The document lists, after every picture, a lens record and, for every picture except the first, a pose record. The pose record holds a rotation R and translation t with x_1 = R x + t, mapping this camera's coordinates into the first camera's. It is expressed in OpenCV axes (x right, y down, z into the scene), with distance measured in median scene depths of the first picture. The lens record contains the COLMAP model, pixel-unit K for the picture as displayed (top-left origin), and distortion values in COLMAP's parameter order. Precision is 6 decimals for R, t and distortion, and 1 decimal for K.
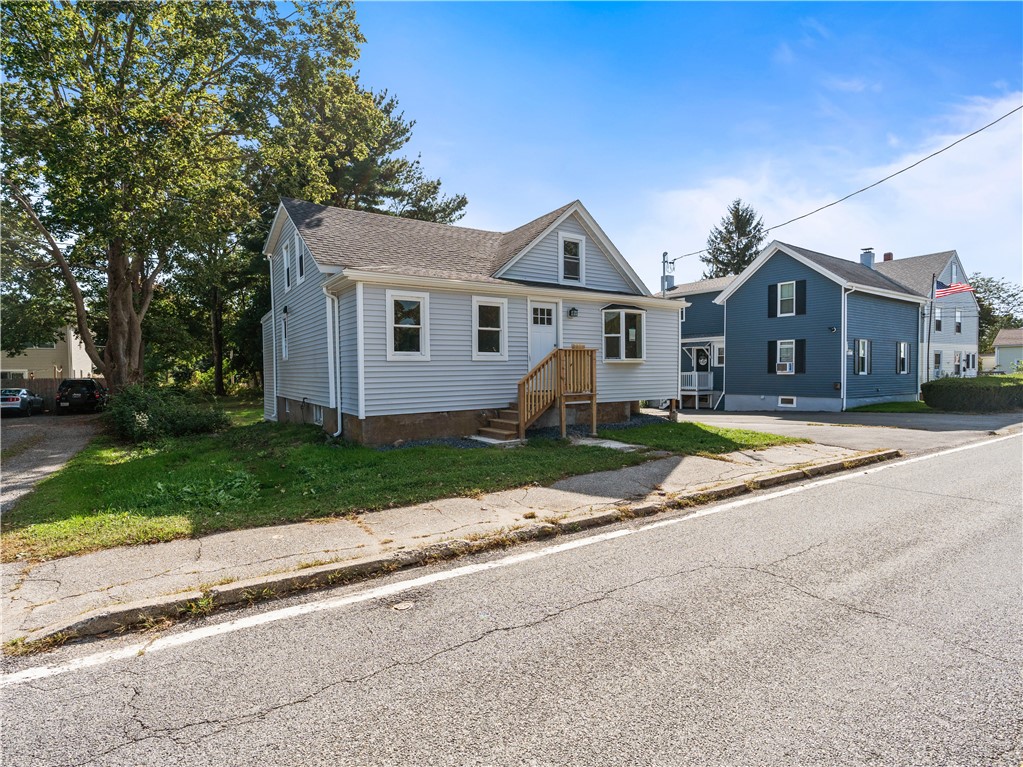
lens RADIAL K [[516.9, 0, 504.9], [0, 516.9, 386.1], [0, 0, 1]] dist [-0.011882, 0.004604]
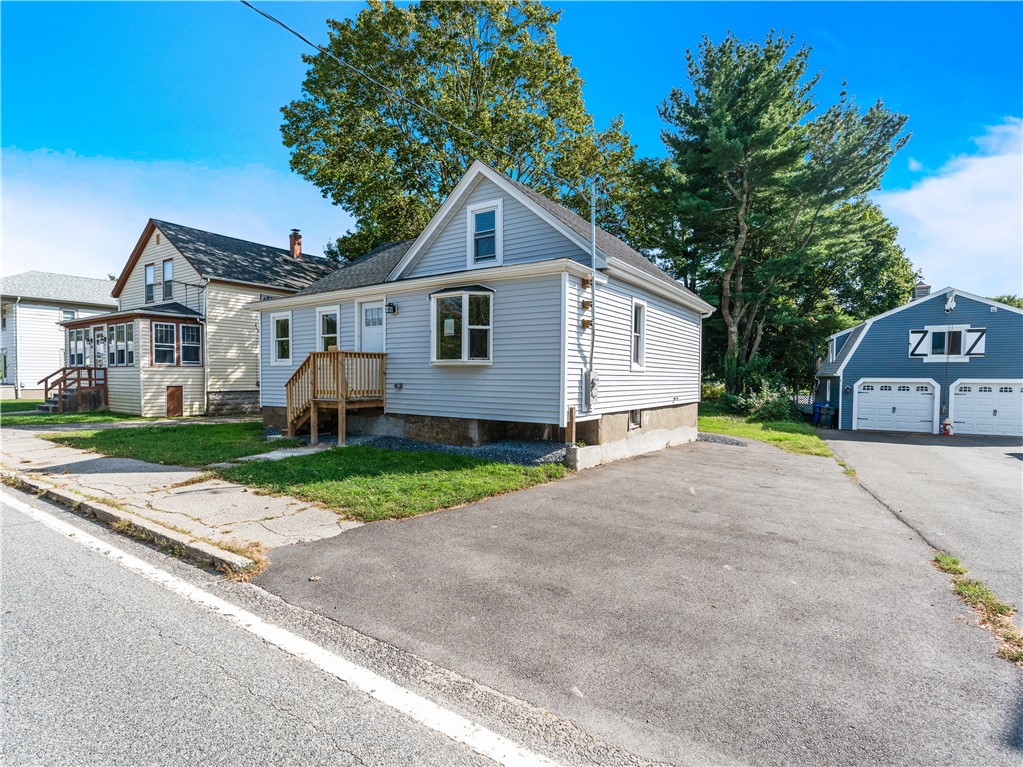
lens RADIAL K [[516.9, 0, 501.3], [0, 516.9, 383.1], [0, 0, 1]] dist [-0.011882, 0.004604]
pose [[0.386925, 0.023696, -0.921807, 0.965481], [-0.033498, 0.999371, 0.011629, -0.030990], [0.921503, 0.026379, 0.387475, 0.798381]]
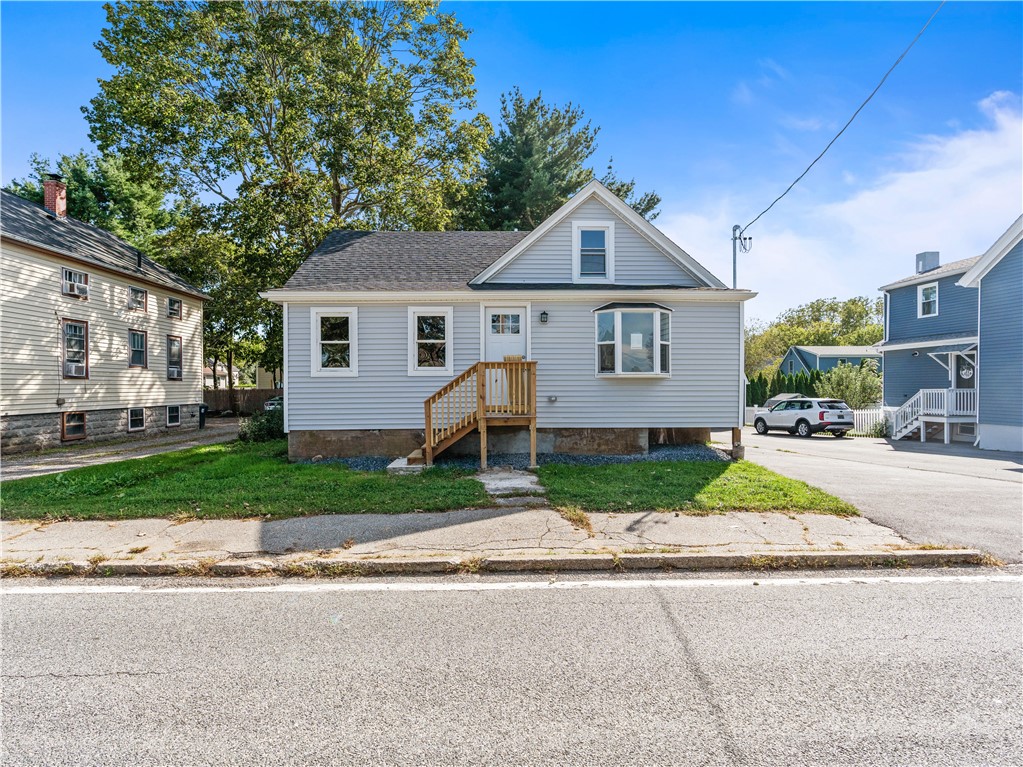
lens RADIAL K [[516.9, 0, 503.3], [0, 516.9, 387.3], [0, 0, 1]] dist [-0.011882, 0.004604]
pose [[0.853339, 0.007898, -0.521297, 0.483905], [-0.019416, 0.999673, -0.016637, -0.014568], [0.520995, 0.024319, 0.853213, 0.253653]]
